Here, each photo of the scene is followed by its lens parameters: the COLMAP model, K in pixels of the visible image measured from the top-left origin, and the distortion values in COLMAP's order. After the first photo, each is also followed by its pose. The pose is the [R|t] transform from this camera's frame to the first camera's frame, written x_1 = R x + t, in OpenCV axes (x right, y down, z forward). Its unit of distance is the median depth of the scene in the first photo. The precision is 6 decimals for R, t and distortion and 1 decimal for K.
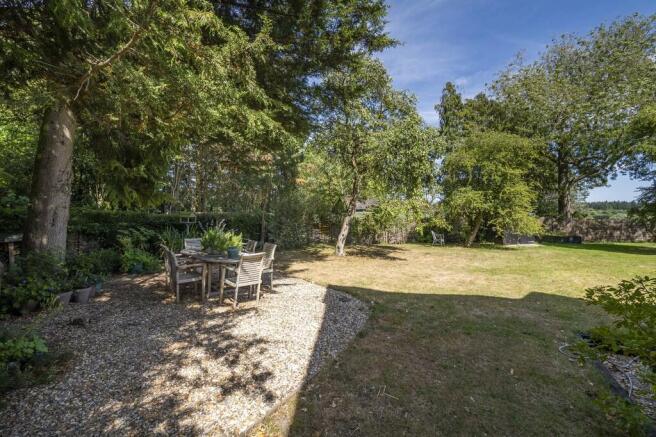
lens RADIAL K [[270.9, 0, 326.5], [0, 270.9, 215.5], [0, 0, 1]] dist [0.000076, 0.000557]
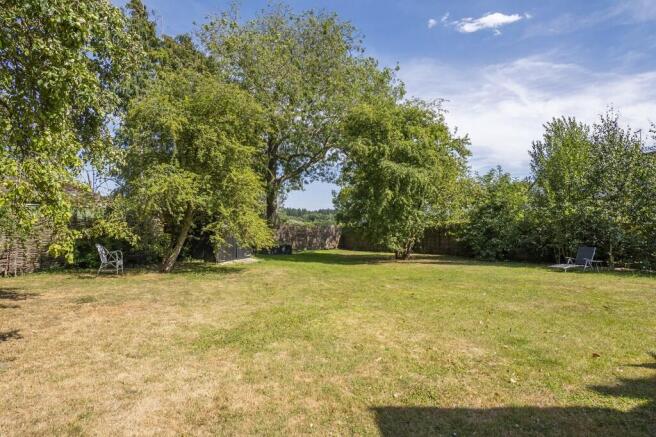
lens RADIAL K [[372.9, 0, 327.1], [0, 372.9, 218.1], [0, 0, 1]] dist [0.000978, -0.001491]
pose [[0.604978, 0.026284, 0.795808, 0.105126], [-0.026665, 0.999563, -0.012743, 0.005654], [-0.795795, -0.013511, 0.605415, 0.271012]]
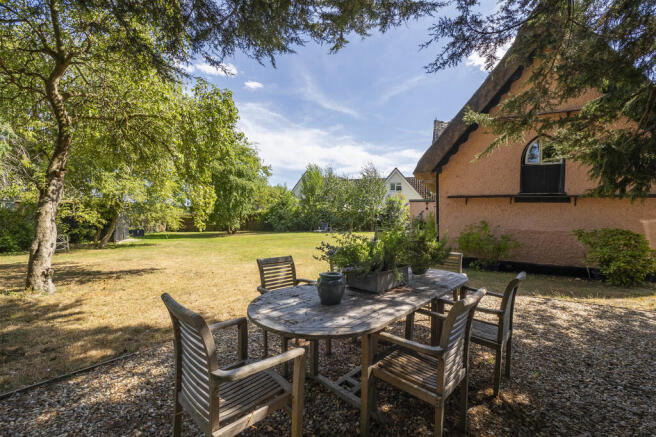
lens RADIAL K [[270.9, 0, 328.4], [0, 270.9, 214.6], [0, 0, 1]] dist [0.000076, 0.000557]
pose [[-0.116136, 0.007139, 0.993208, -0.334093], [-0.015844, 0.999834, -0.009039, 0.018497], [-0.993107, -0.016786, -0.116004, 0.475921]]
